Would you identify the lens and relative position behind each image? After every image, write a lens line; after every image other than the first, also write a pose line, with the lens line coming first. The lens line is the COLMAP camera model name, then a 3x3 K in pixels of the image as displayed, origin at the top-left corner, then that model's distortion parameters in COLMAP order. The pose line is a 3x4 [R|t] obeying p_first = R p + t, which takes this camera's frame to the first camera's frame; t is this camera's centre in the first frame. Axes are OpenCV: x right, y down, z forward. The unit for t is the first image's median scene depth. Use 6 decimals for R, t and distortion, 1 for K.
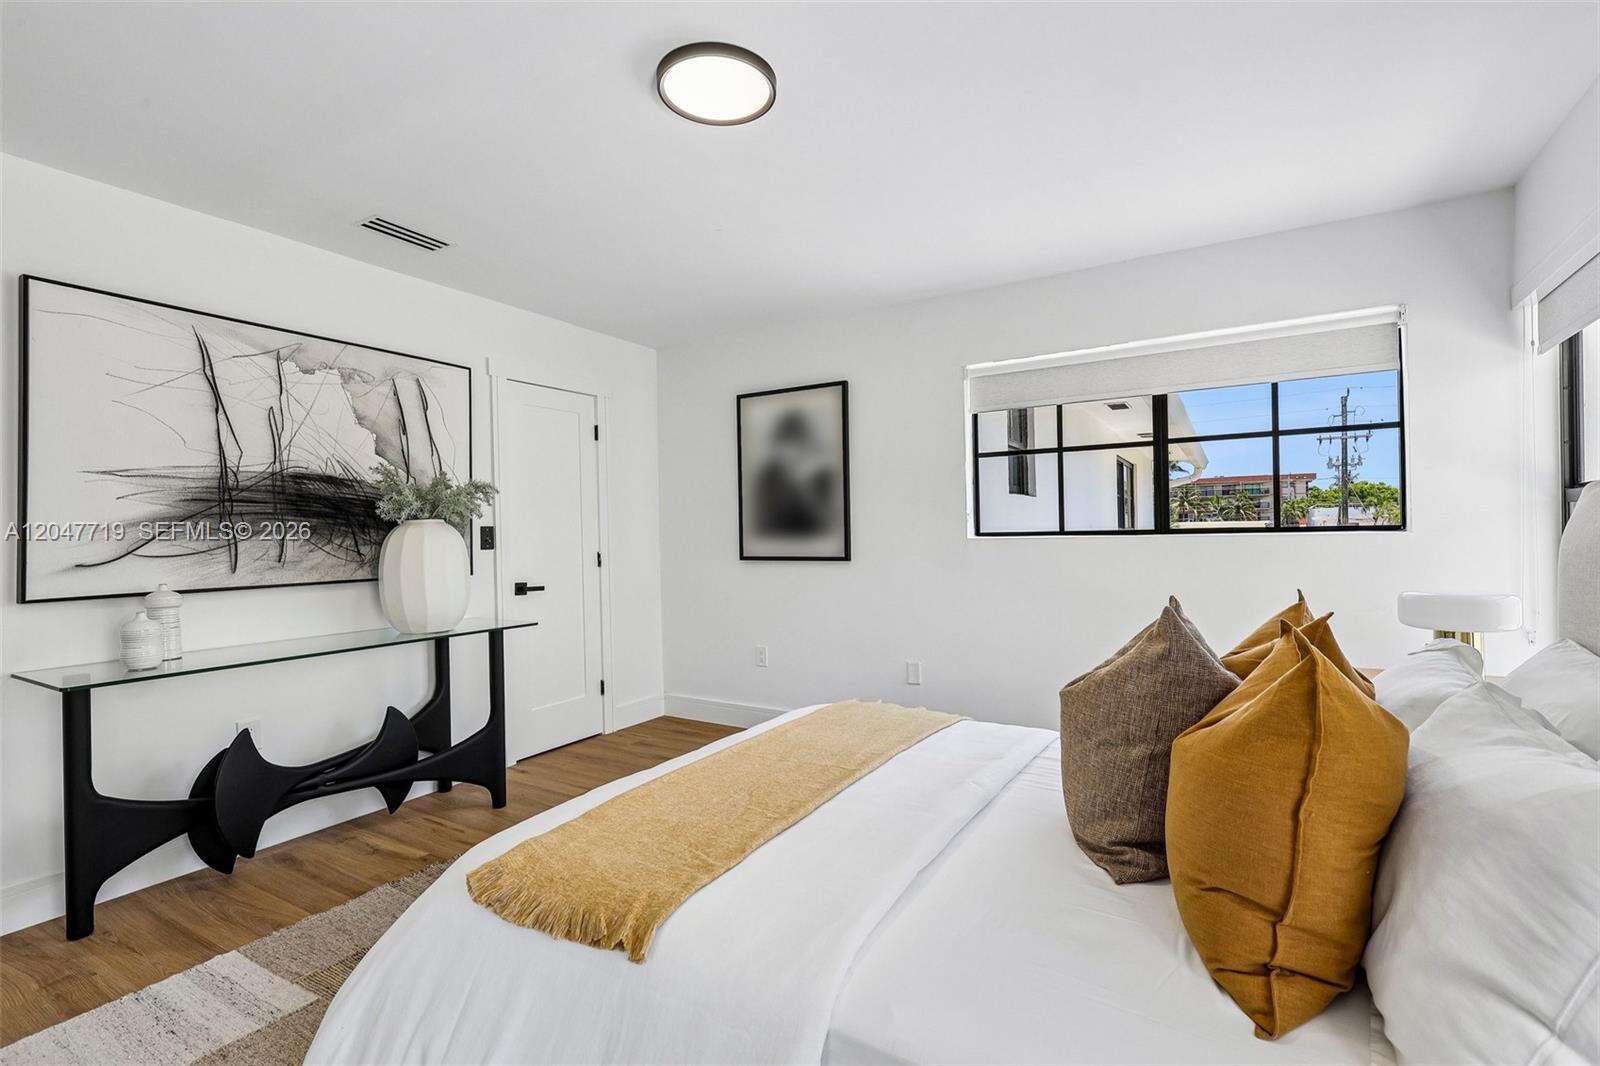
lens RADIAL K [[718.1, 0, 803.1], [0, 718.1, 529.1], [0, 0, 1]] dist [0.000563, 0.000316]
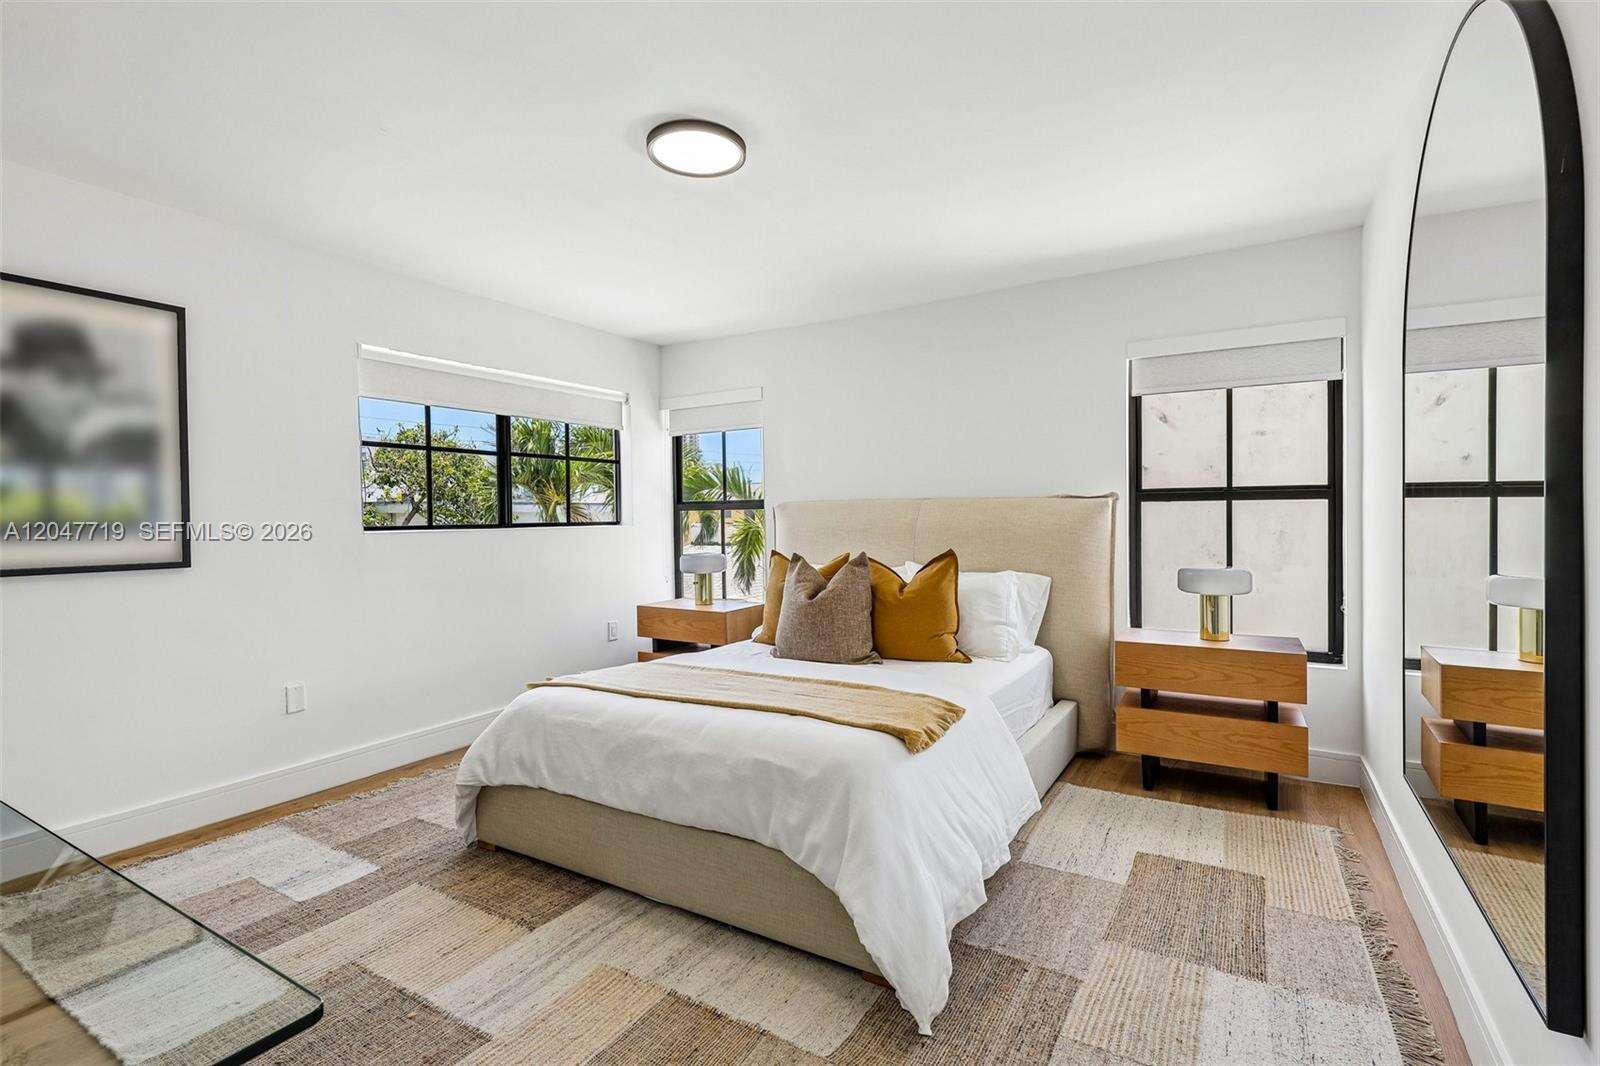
lens RADIAL K [[755.7, 0, 796.8], [0, 755.7, 530.0], [0, 0, 1]] dist [0.002337, 0.000376]
pose [[0.004256, 0.002287, 0.999988, -0.958083], [0.010138, 0.999946, -0.002330, 0.022934], [-0.999940, 0.010148, 0.004232, 0.578668]]
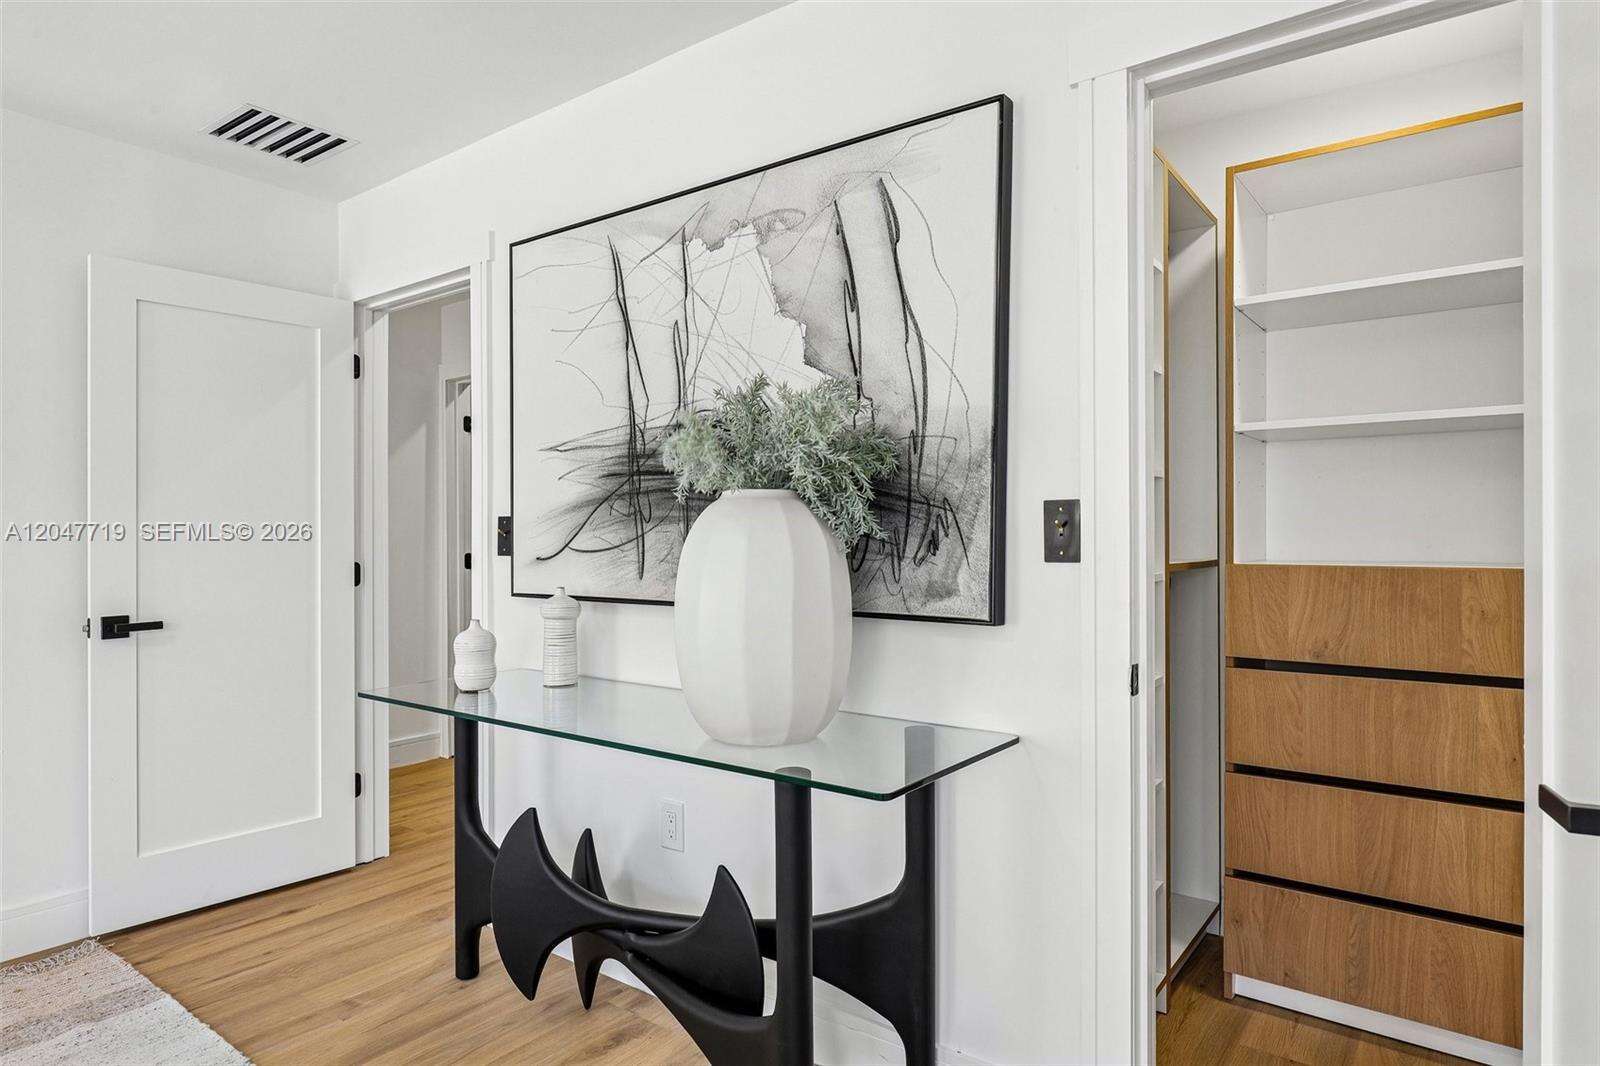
lens RADIAL K [[911.1, 0, 800.0], [0, 911.1, 533.0], [0, 0, 1]] dist [-0.000108, 0.000315]
pose [[-0.095430, 0.008876, -0.995397, 0.048254], [0.006298, 0.999946, 0.008313, 0.010231], [0.995416, -0.005476, -0.095481, 1.135593]]
